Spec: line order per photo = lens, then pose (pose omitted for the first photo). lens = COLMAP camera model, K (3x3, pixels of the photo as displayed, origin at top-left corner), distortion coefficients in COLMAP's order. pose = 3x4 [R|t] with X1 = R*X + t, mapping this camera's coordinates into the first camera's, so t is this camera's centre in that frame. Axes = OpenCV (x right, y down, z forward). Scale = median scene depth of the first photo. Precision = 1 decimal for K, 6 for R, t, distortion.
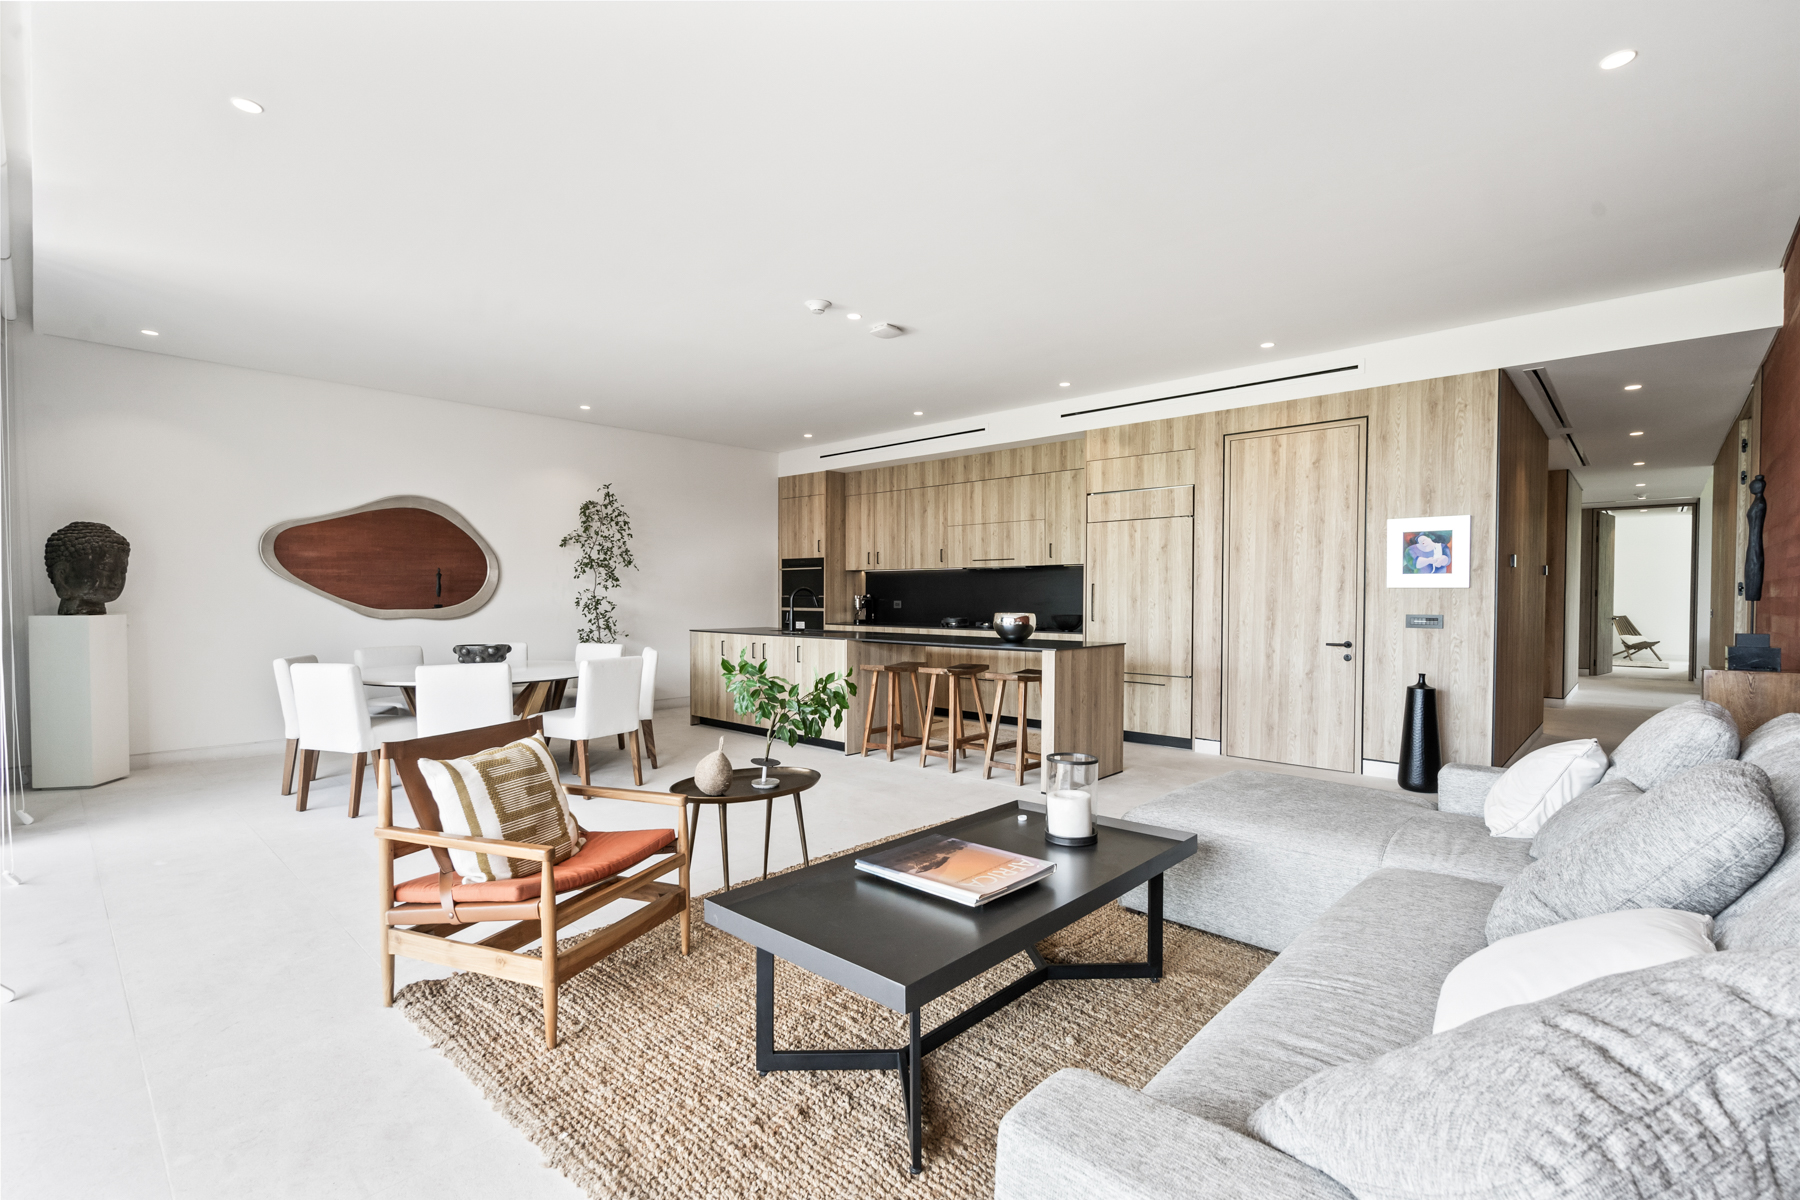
lens RADIAL K [[811.8, 0, 896.0], [0, 811.8, 607.3], [0, 0, 1]] dist [-0.000375, 0.001223]
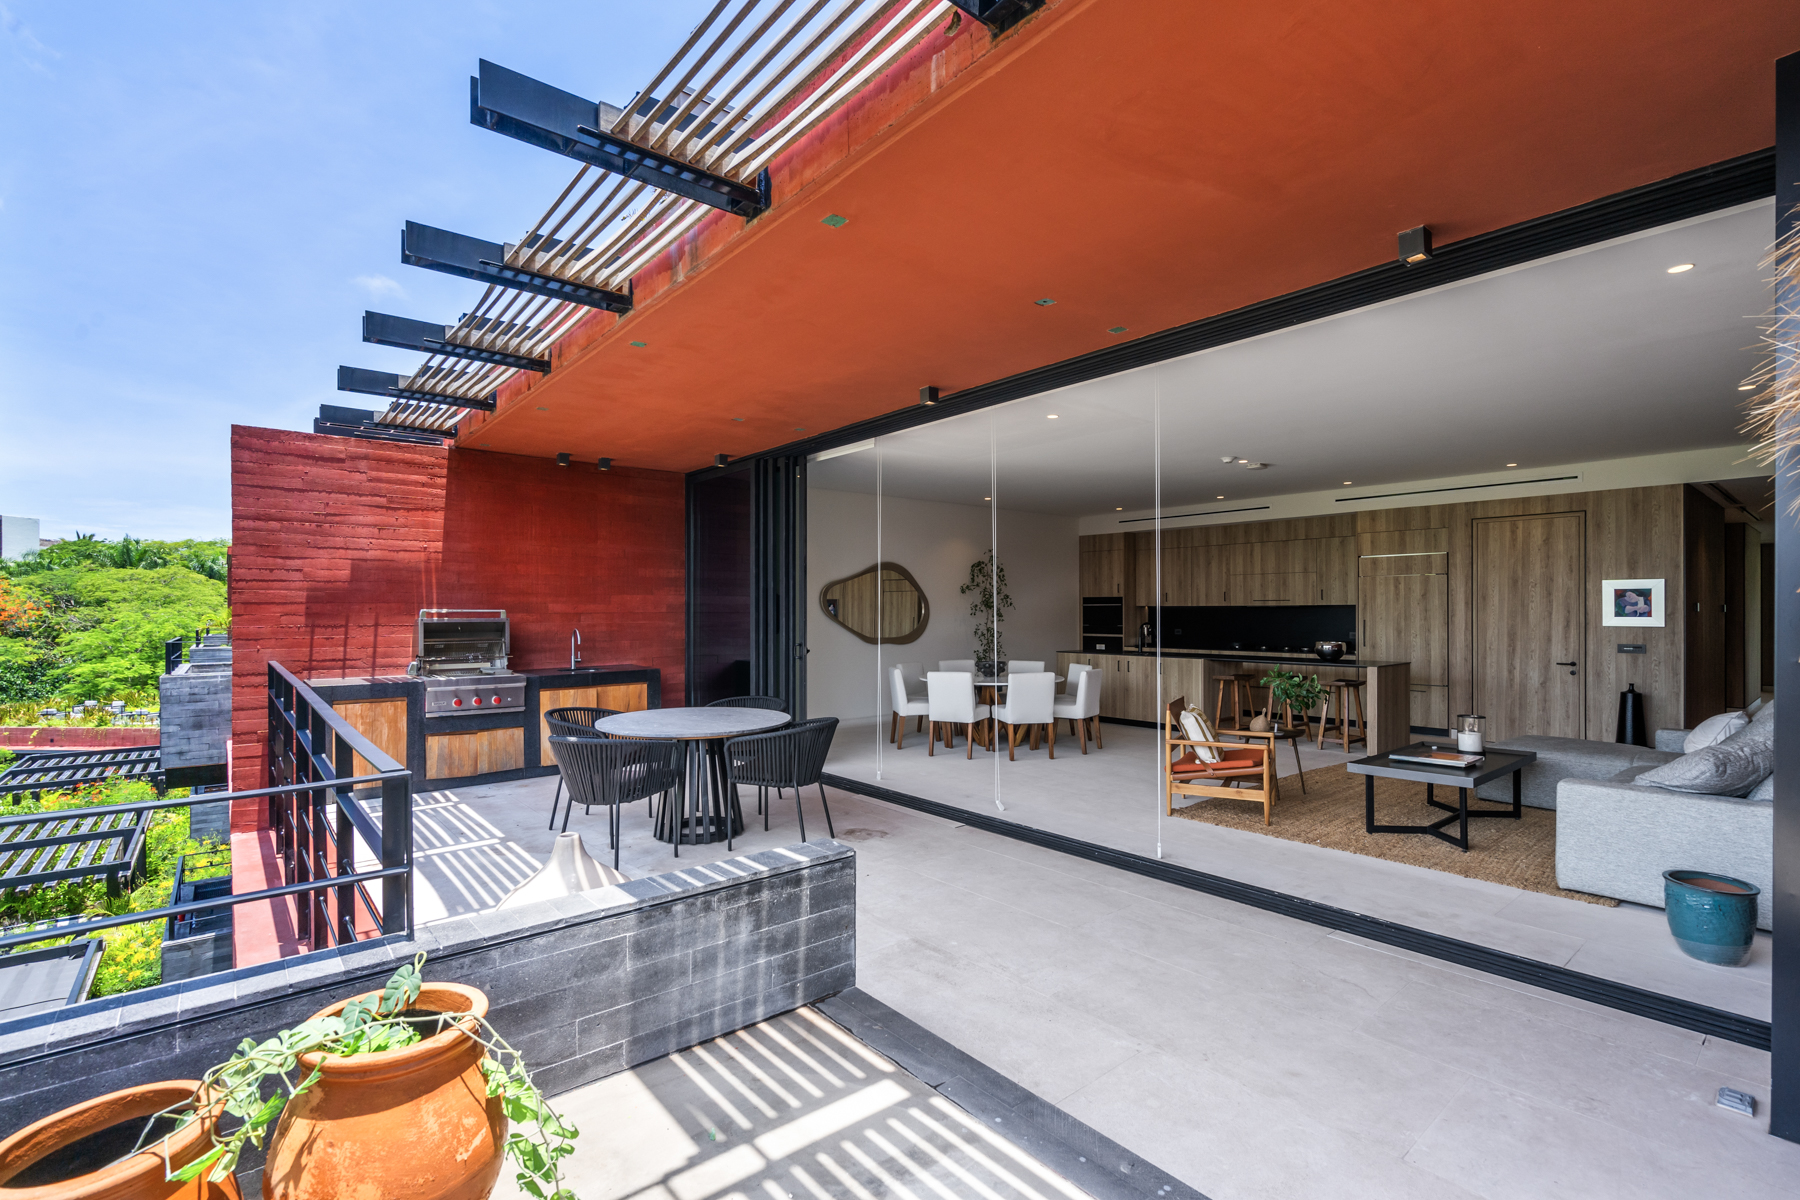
lens RADIAL K [[811.8, 0, 894.0], [0, 811.8, 605.8], [0, 0, 1]] dist [-0.000375, 0.001223]
pose [[0.991553, -0.004656, -0.129619, -0.410761], [0.001969, 0.999781, -0.020847, -0.026970], [0.129687, 0.020416, 0.991345, -0.540924]]
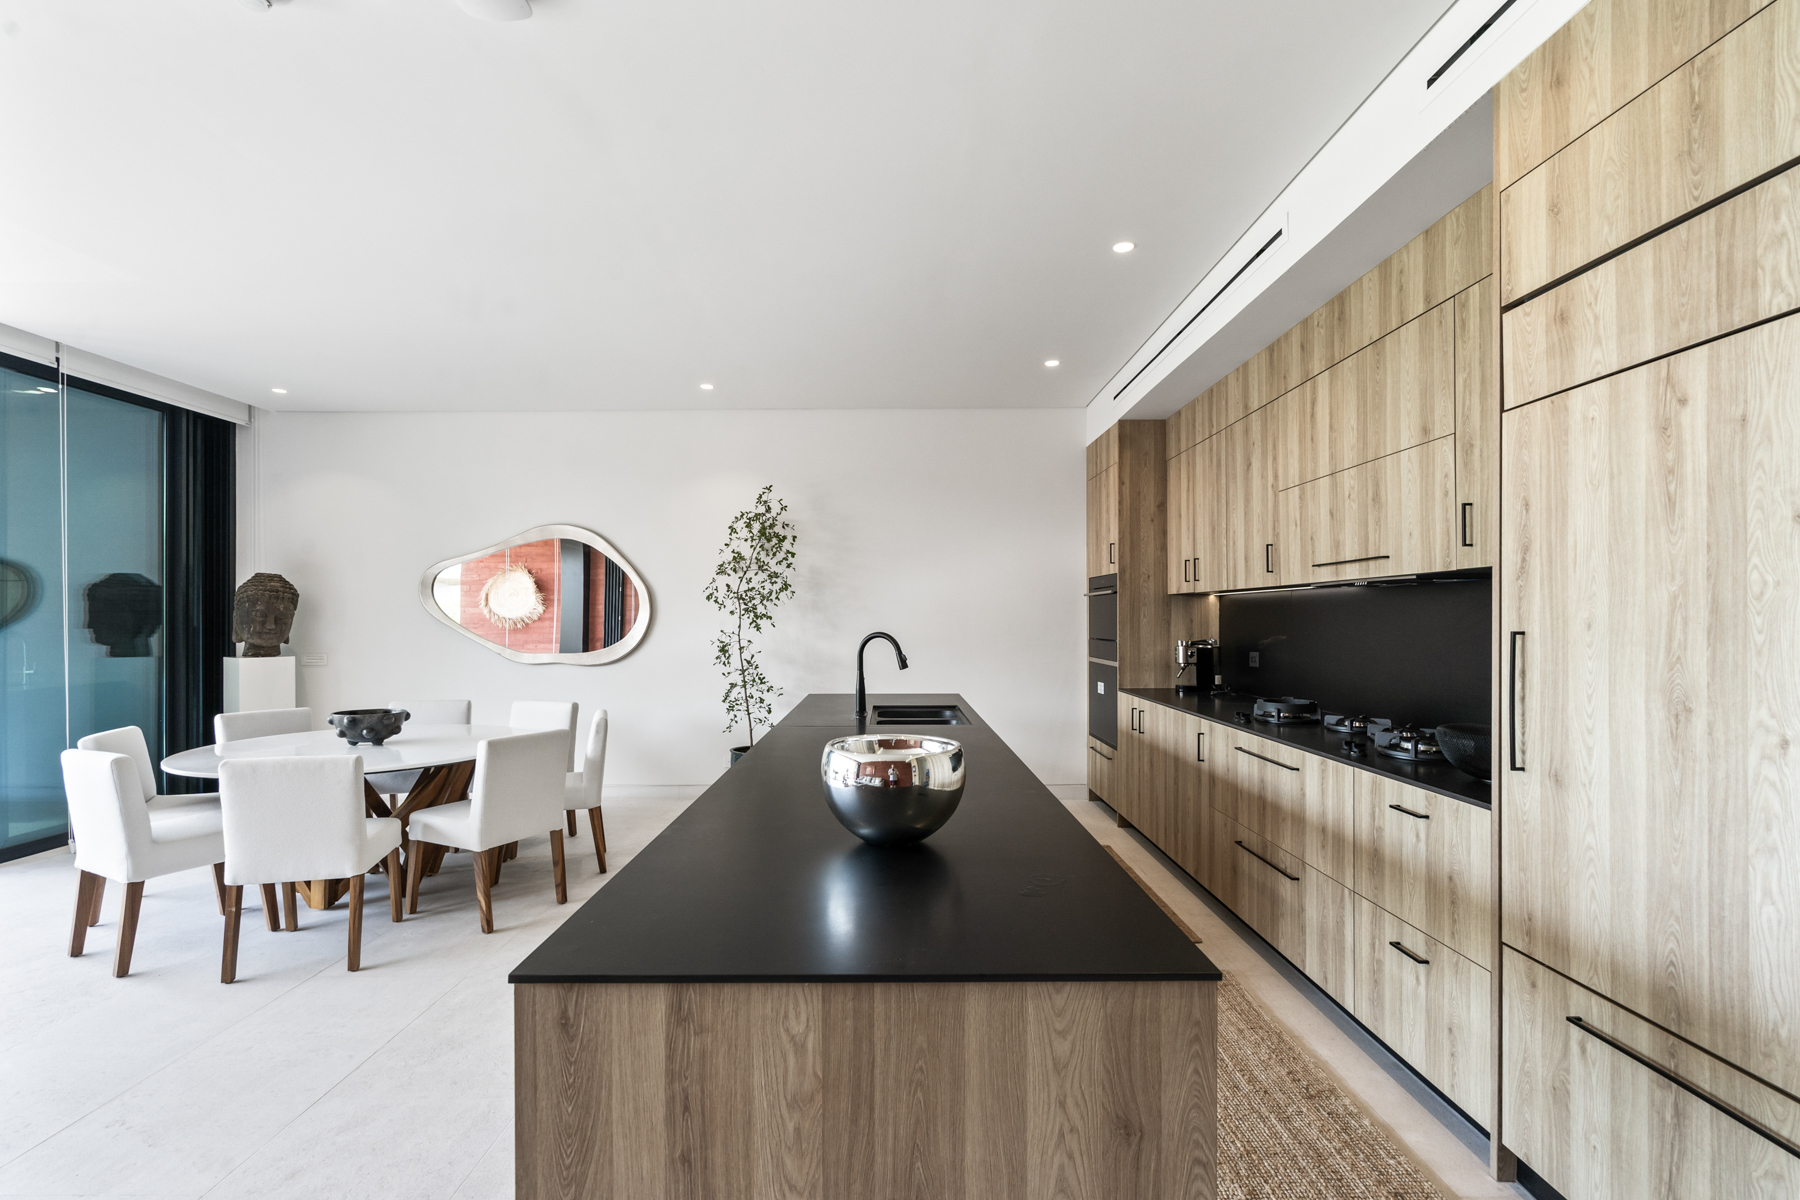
lens RADIAL K [[811.8, 0, 894.2], [0, 811.8, 618.1], [0, 0, 1]] dist [-0.000375, 0.001223]
pose [[0.677550, -0.002305, -0.735473, 0.318641], [-0.009175, 0.999891, -0.011586, -0.030280], [0.735420, 0.014598, 0.677455, 0.703965]]
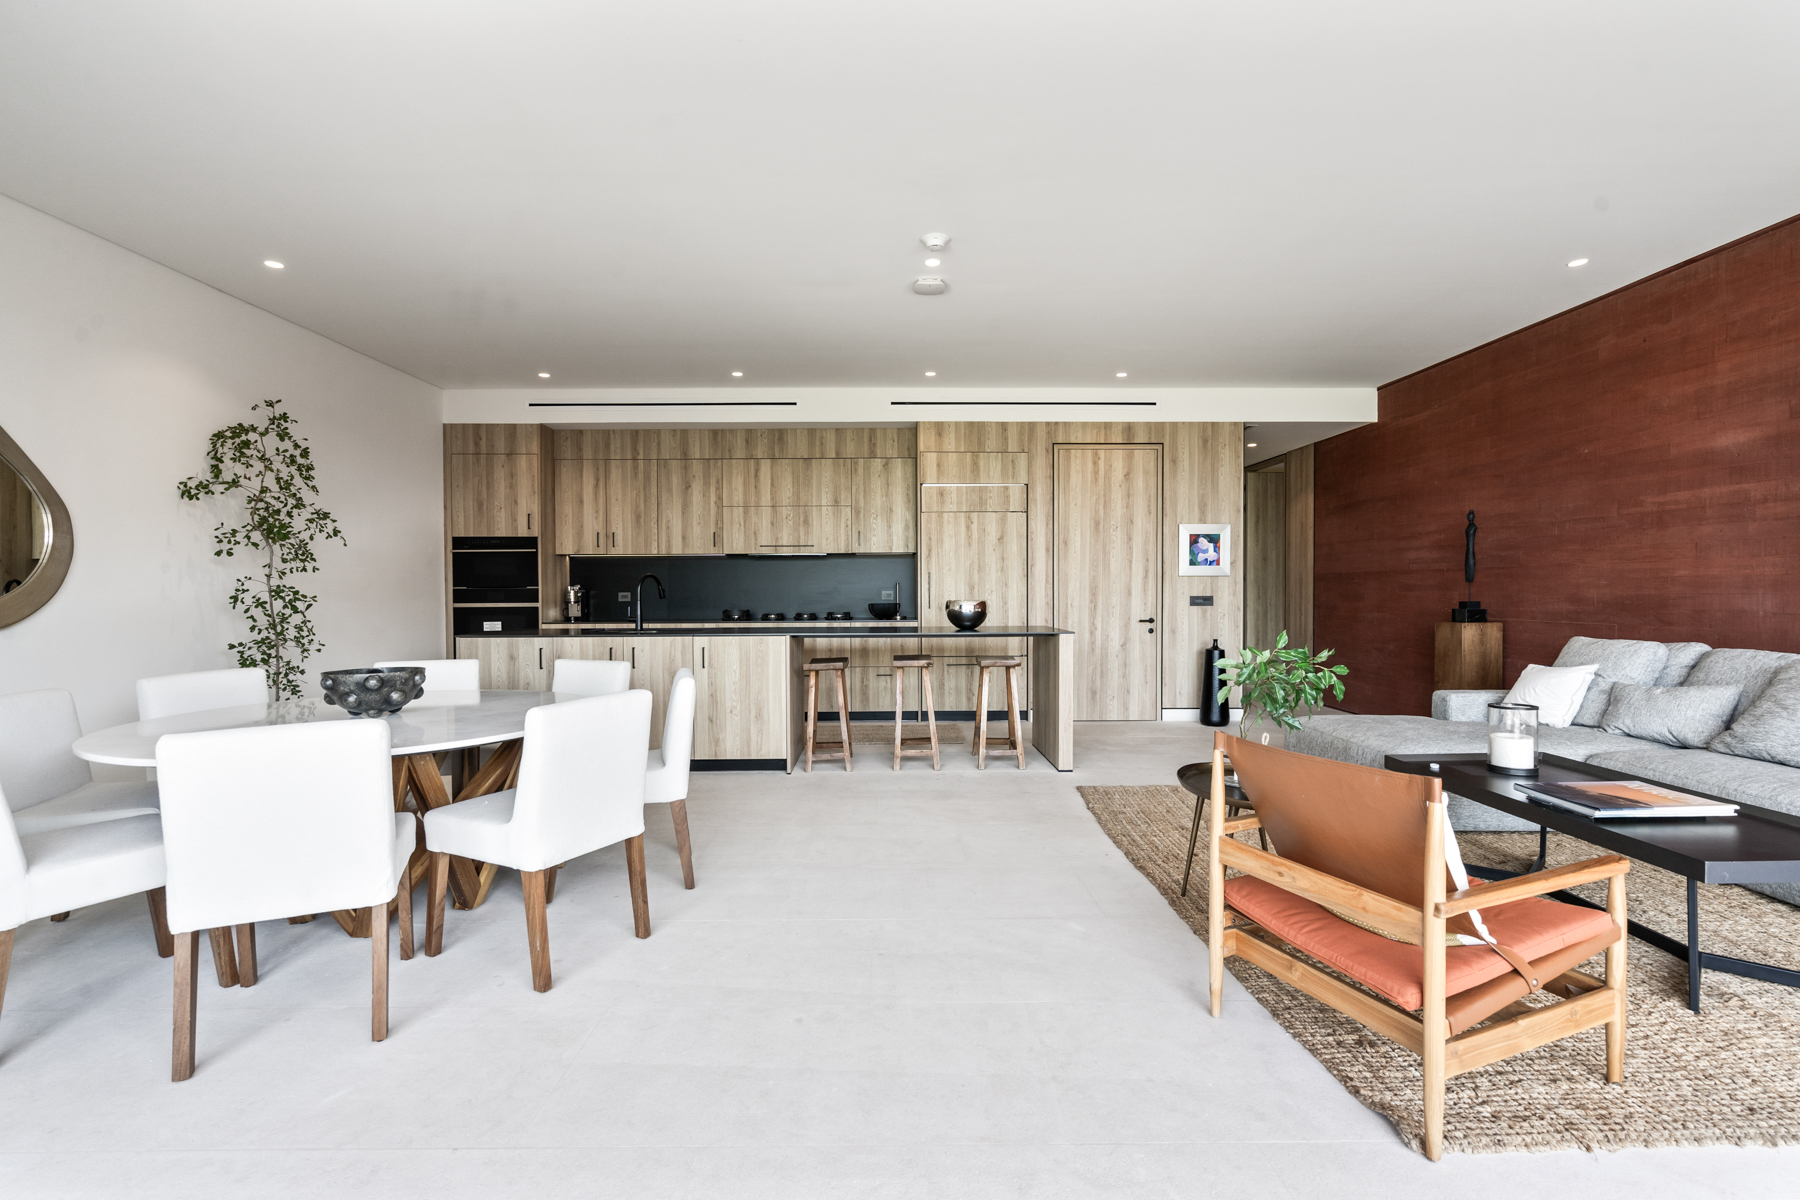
lens RADIAL K [[811.8, 0, 887.5], [0, 811.8, 598.6], [0, 0, 1]] dist [-0.000375, 0.001223]
pose [[0.726419, -0.014339, 0.687102, -0.532468], [0.016710, 0.999855, 0.003200, 0.000652], [-0.687049, 0.009157, 0.726554, 0.307357]]
